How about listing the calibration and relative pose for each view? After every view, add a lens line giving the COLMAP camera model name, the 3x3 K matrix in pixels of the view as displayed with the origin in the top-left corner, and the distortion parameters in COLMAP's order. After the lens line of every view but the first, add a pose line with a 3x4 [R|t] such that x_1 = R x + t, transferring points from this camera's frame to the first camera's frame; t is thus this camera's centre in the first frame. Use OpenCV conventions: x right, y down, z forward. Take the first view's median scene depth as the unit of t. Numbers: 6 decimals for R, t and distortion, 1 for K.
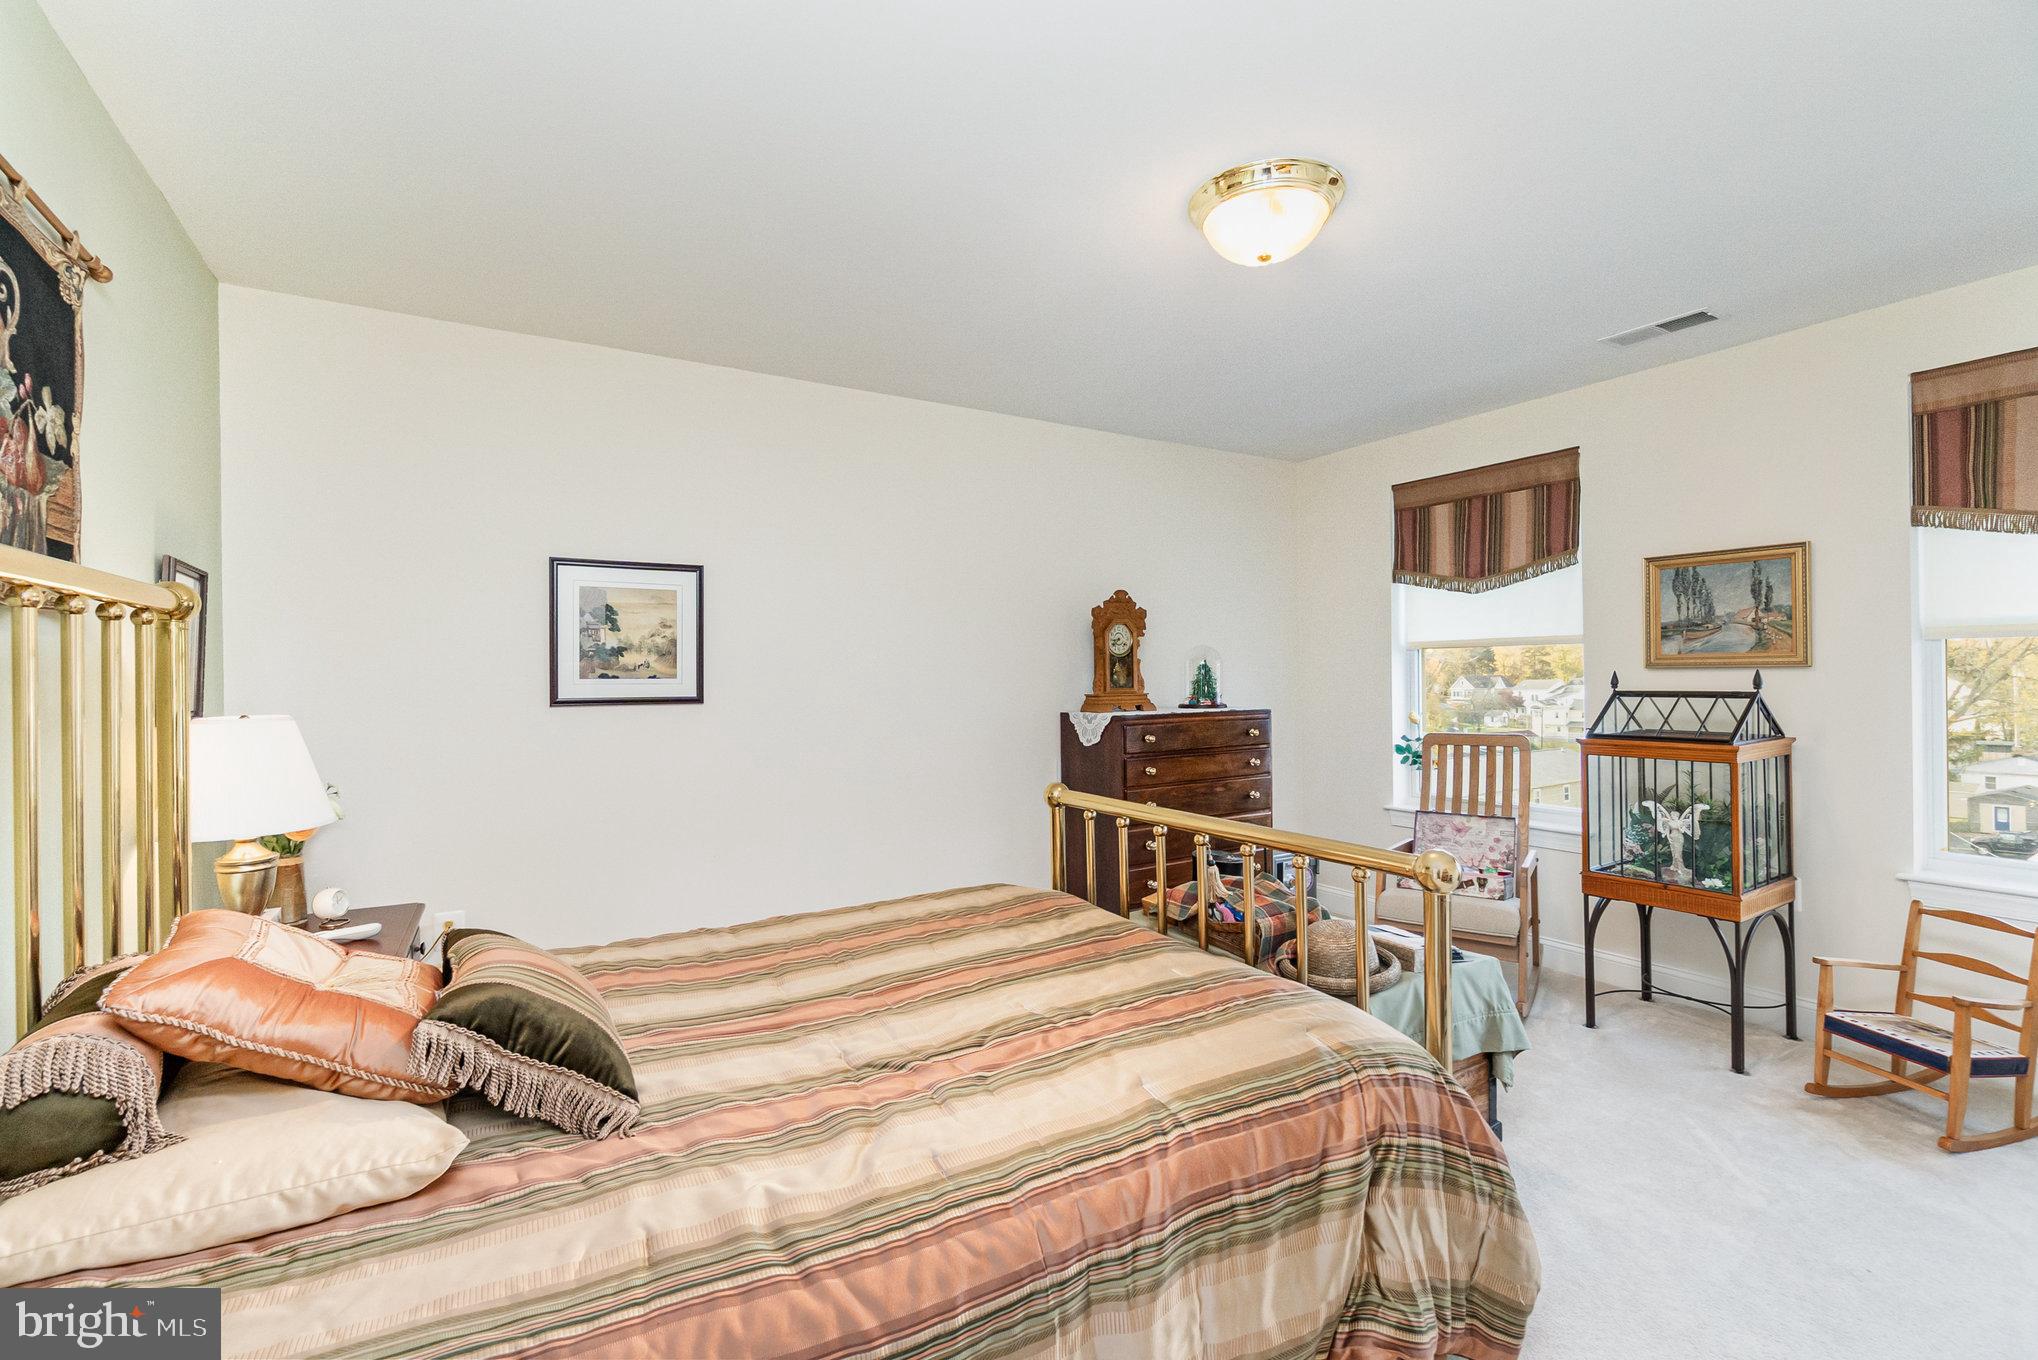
lens RADIAL K [[887.3, 0, 1022.4], [0, 887.3, 679.8], [0, 0, 1]] dist [0.002512, 0.000341]
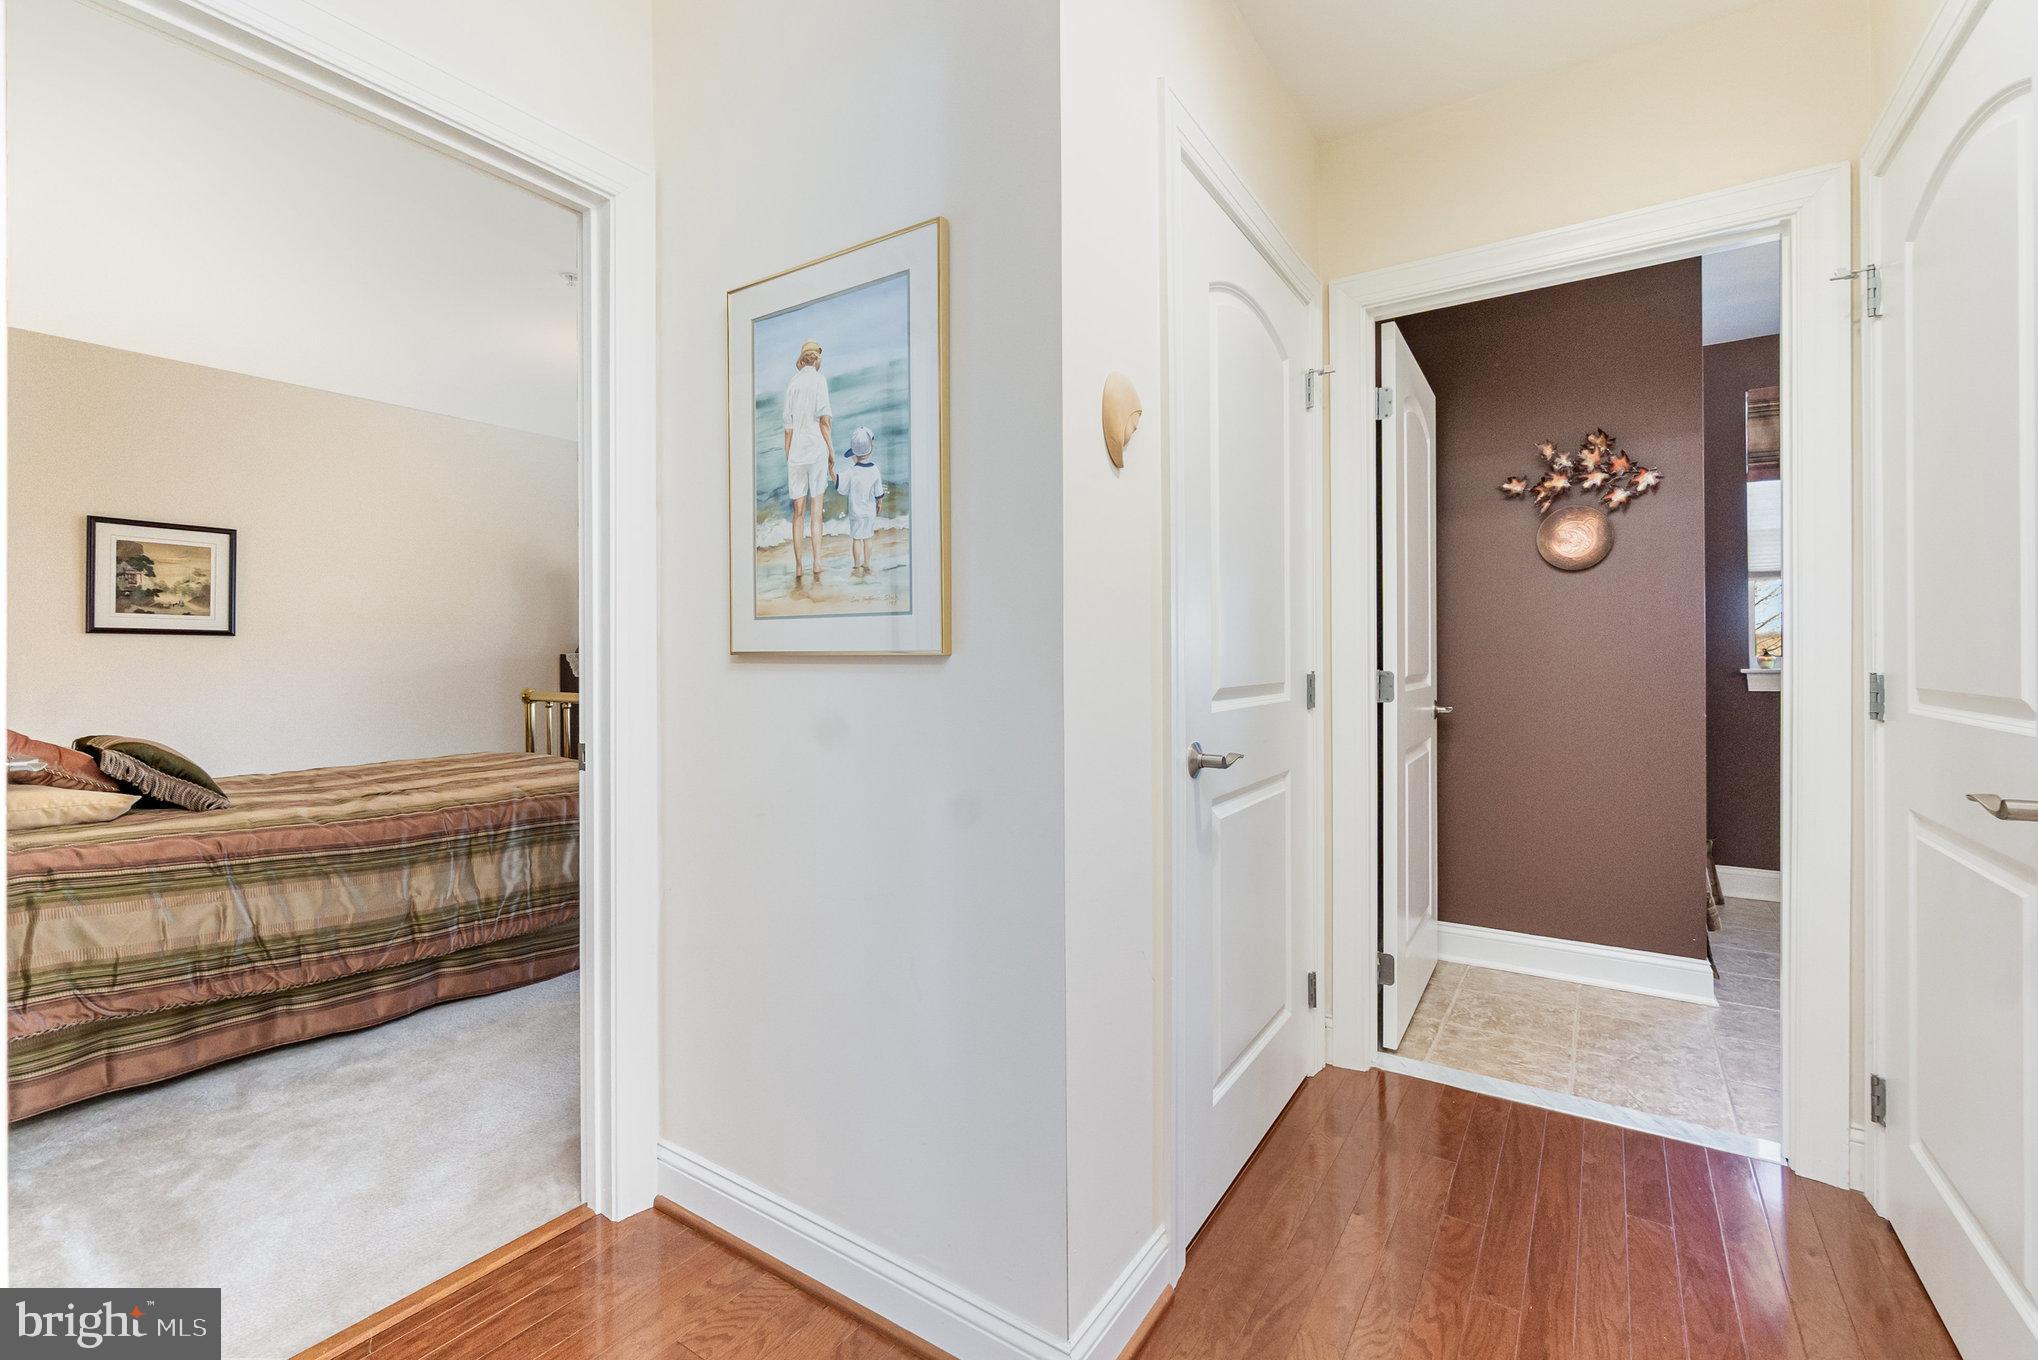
lens RADIAL K [[887.3, 0, 1006.1], [0, 887.3, 667.9], [0, 0, 1]] dist [0.002512, 0.000341]
pose [[0.917406, 0.009002, 0.397851, 0.167613], [-0.009738, 0.999953, -0.000171, 0.066314], [-0.397834, -0.003717, 0.917450, -0.681637]]
